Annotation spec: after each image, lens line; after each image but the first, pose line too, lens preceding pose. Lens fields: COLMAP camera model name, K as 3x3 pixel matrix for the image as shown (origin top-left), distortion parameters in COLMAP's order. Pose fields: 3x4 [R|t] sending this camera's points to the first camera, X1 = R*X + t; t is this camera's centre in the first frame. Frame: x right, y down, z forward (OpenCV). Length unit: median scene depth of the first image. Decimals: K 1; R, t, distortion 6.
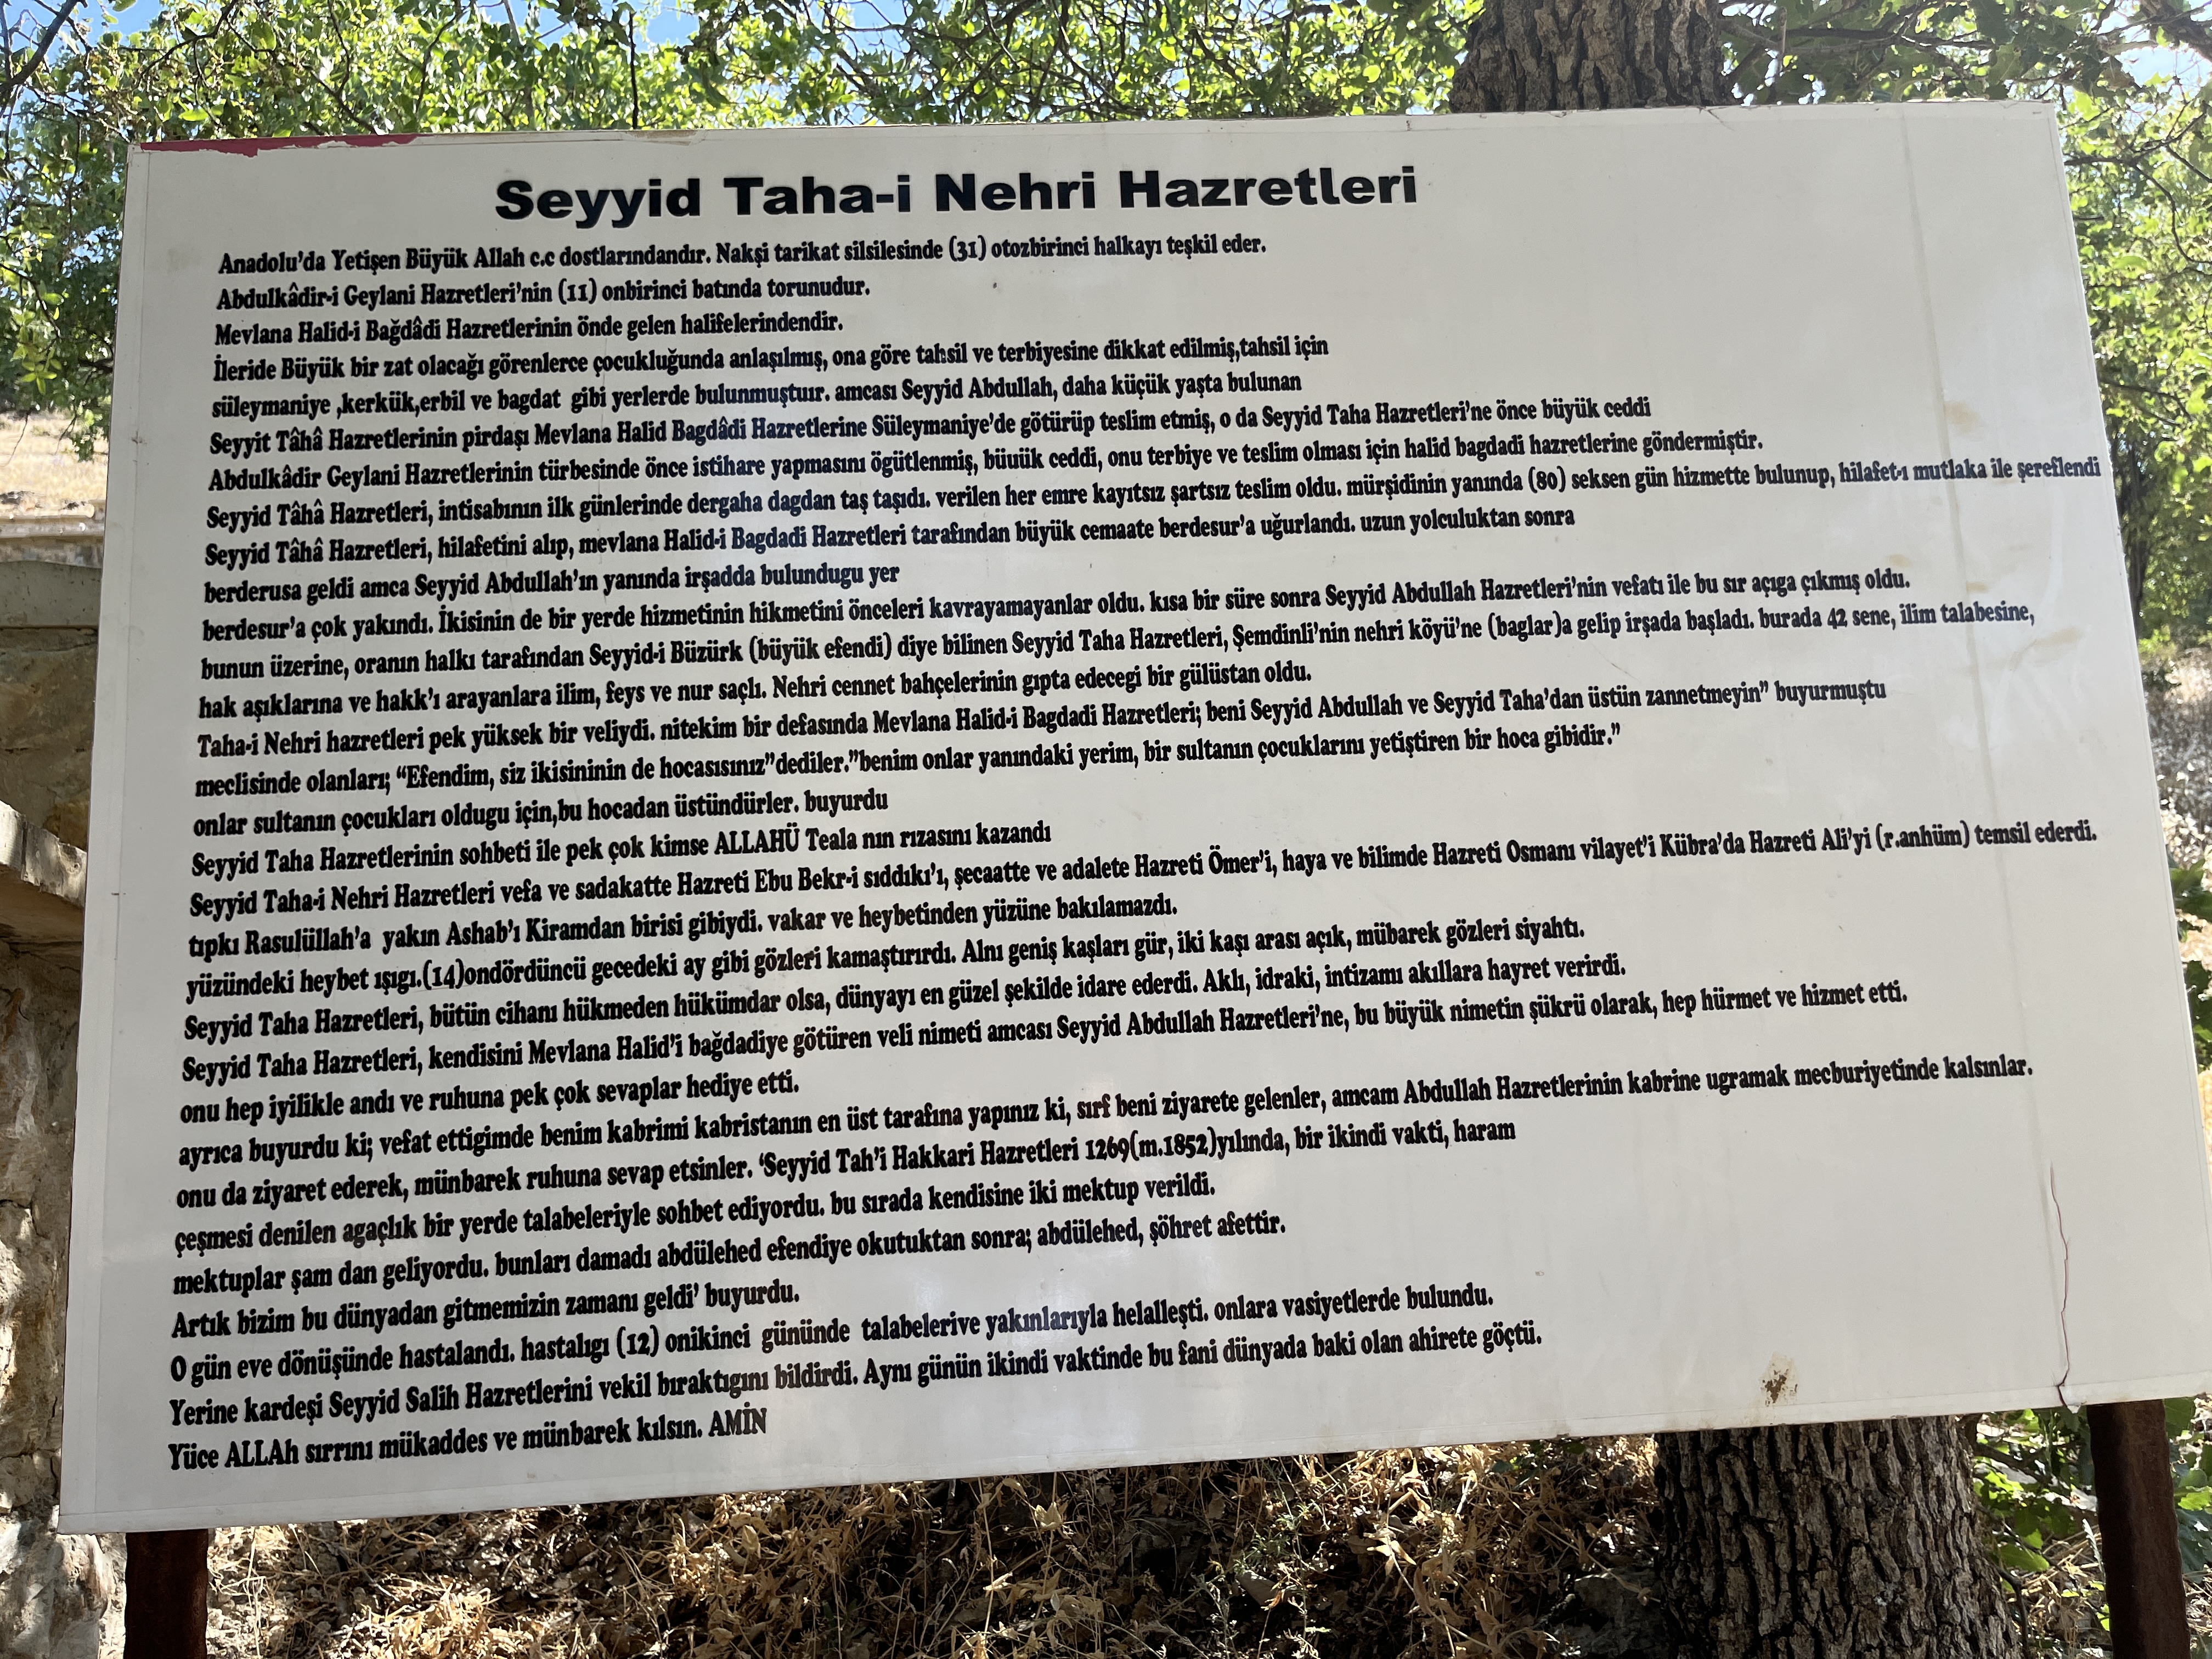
lens RADIAL K [[1673.6, 0, 1097.9], [0, 1673.6, 826.7], [0, 0, 1]] dist [0.050366, -0.071704]
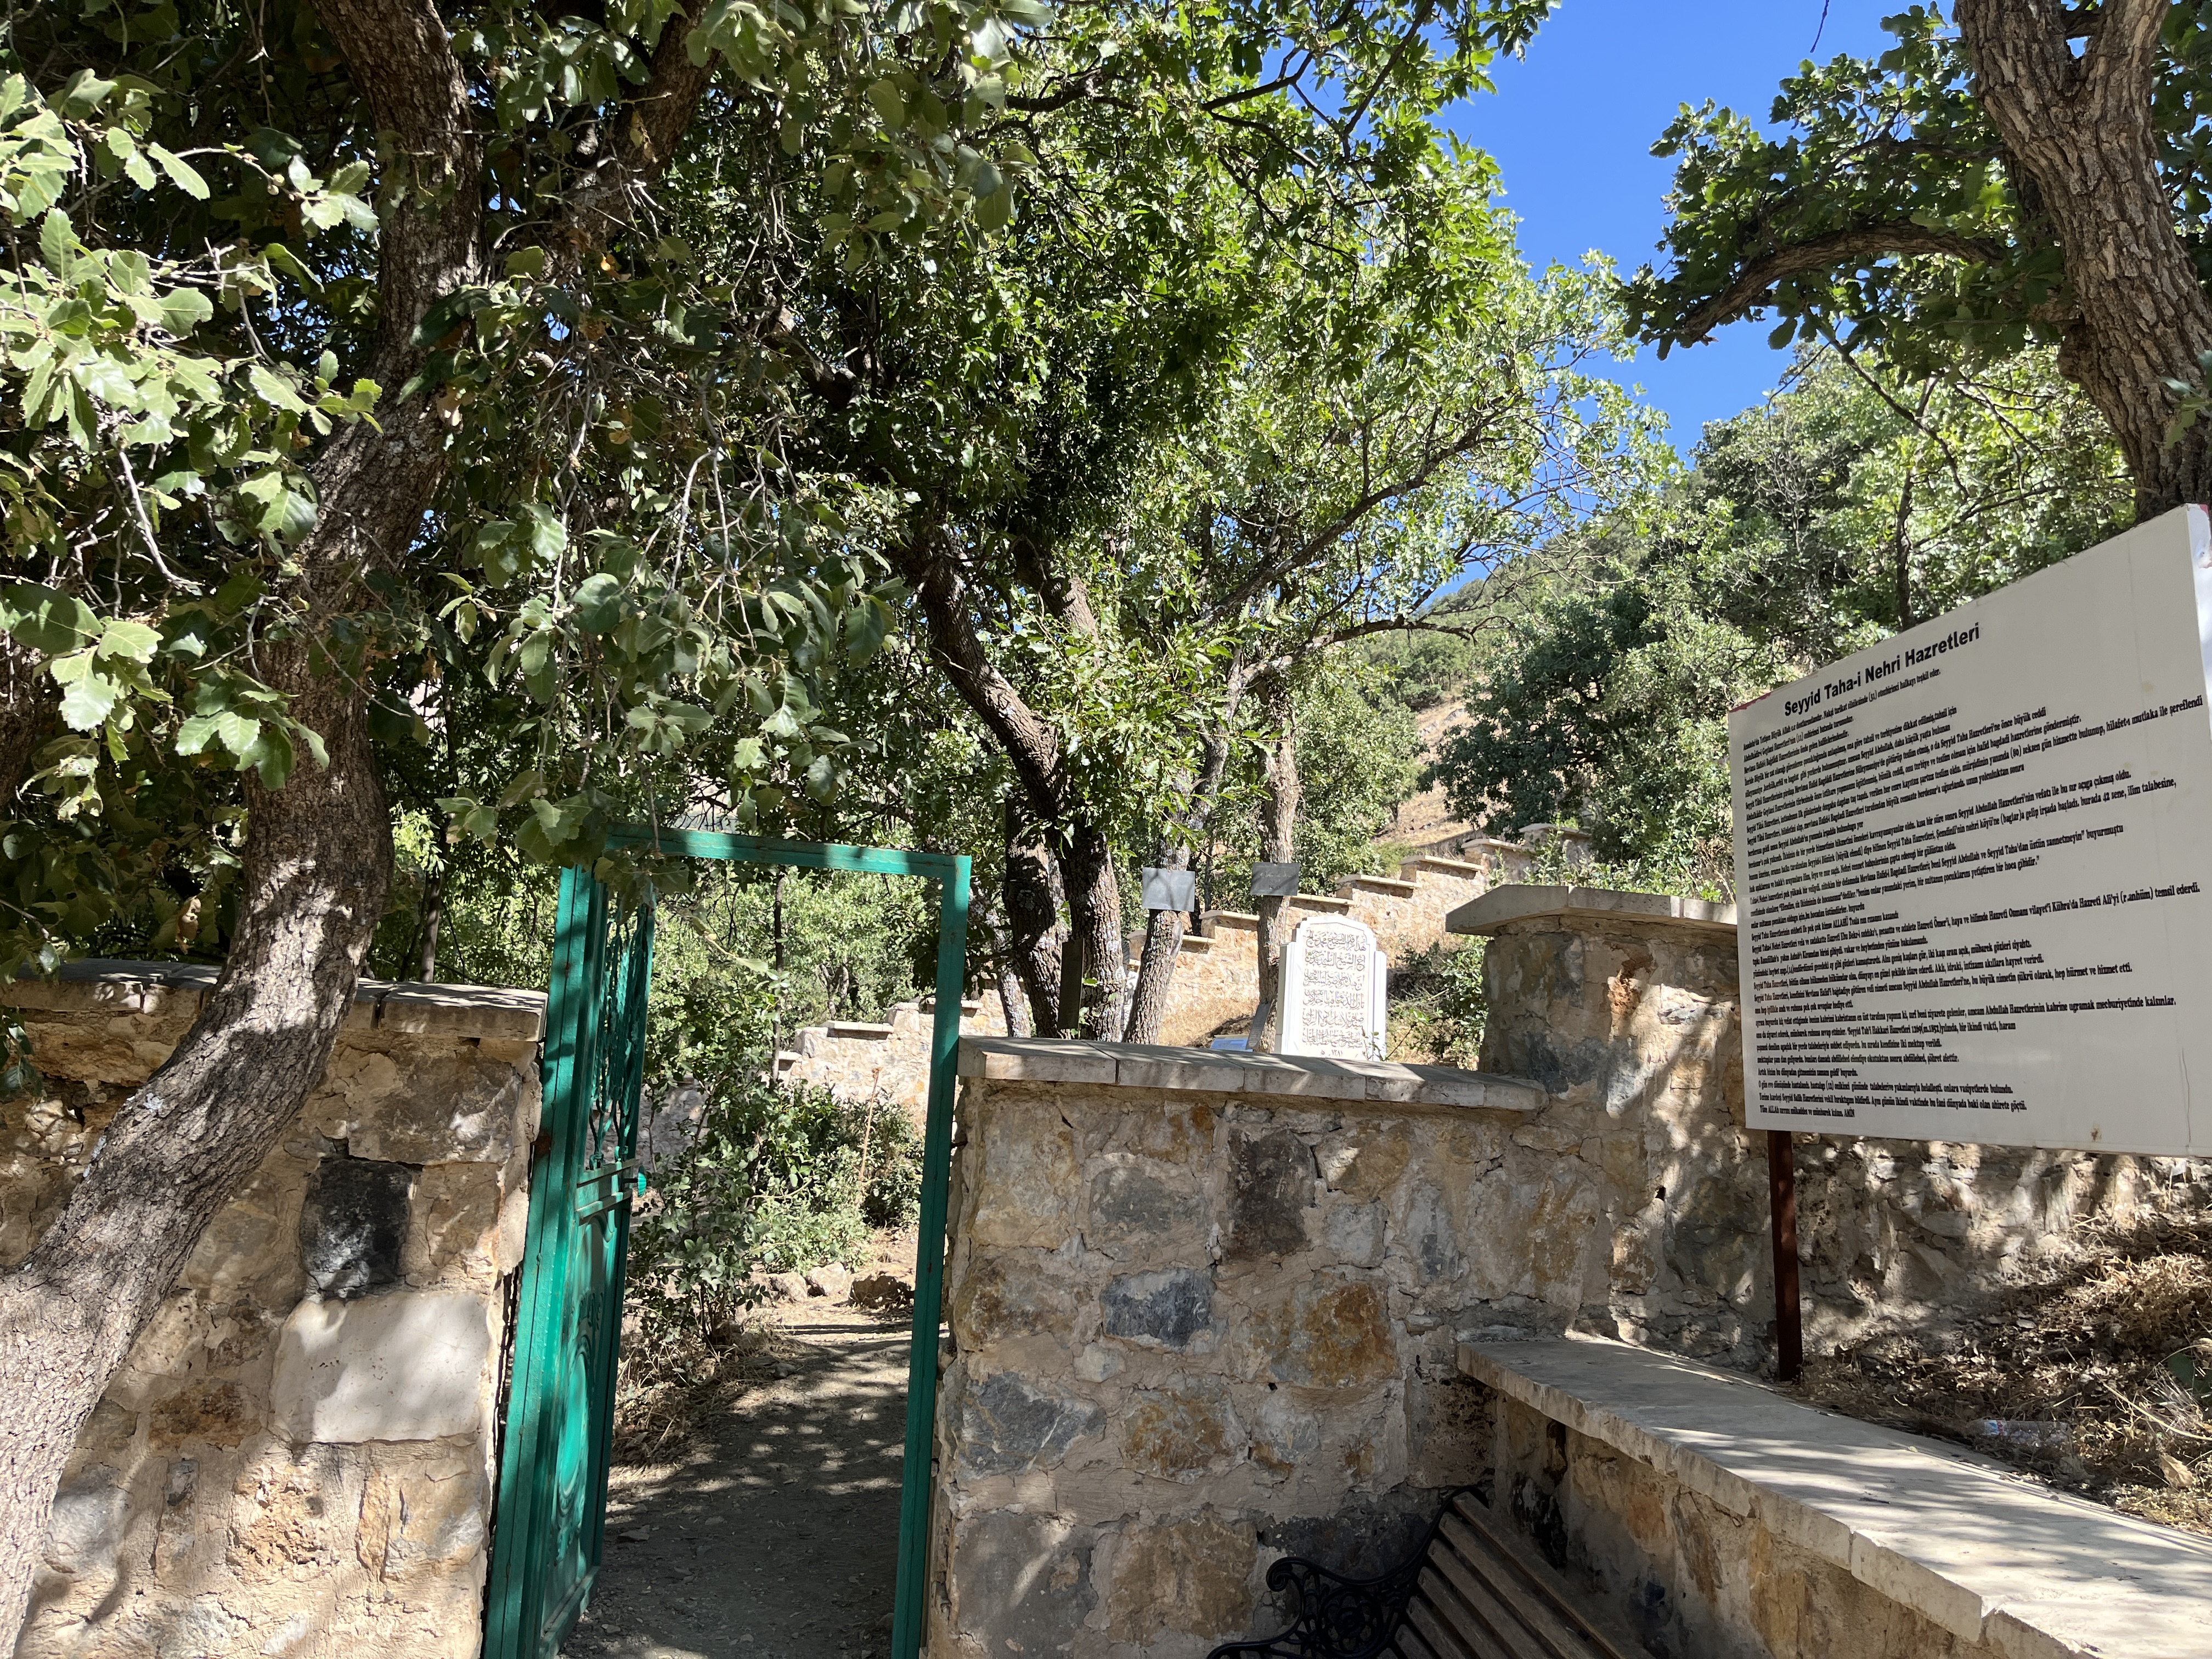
lens RADIAL K [[1673.6, 0, 1099.8], [0, 1673.6, 836.9], [0, 0, 1]] dist [0.050366, -0.071704]
pose [[0.065045, -0.090201, -0.993797, 2.584926], [0.150801, 0.985357, -0.079565, -0.097569], [0.986422, -0.144691, 0.077695, -0.476587]]
